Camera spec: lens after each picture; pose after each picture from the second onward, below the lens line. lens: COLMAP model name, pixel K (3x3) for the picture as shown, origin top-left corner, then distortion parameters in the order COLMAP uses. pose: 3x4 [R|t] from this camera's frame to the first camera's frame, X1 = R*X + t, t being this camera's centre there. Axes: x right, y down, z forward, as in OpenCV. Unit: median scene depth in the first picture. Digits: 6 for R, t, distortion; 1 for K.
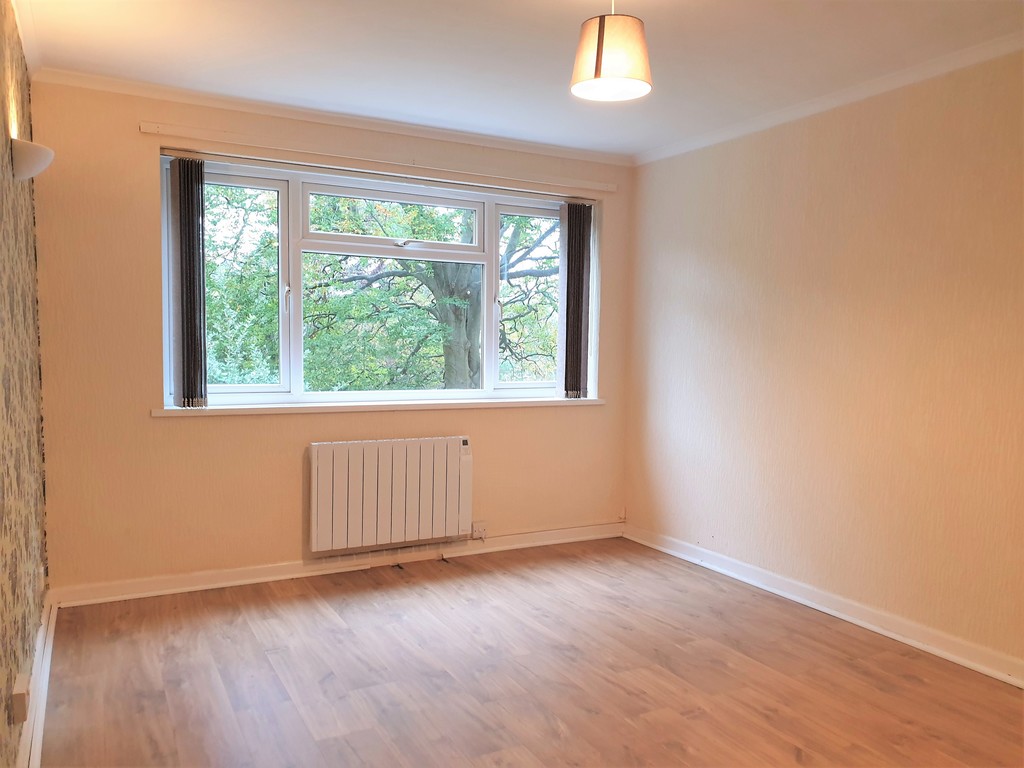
lens RADIAL K [[797.6, 0, 507.4], [0, 797.6, 388.7], [0, 0, 1]] dist [0.033397, -0.019201]
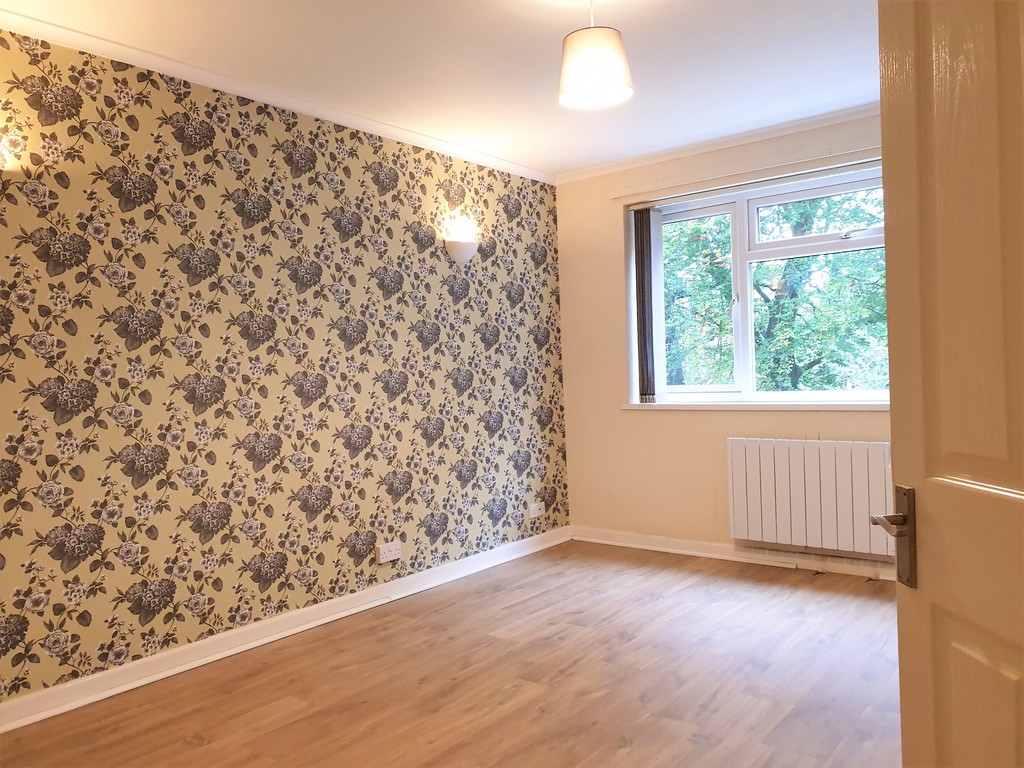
lens RADIAL K [[797.6, 0, 515.2], [0, 797.6, 379.6], [0, 0, 1]] dist [0.033397, -0.019201]
pose [[0.407008, -0.012486, -0.913339, 0.753213], [-0.011632, 0.999755, -0.018851, 0.015194], [0.913351, 0.018296, 0.406762, 0.334683]]
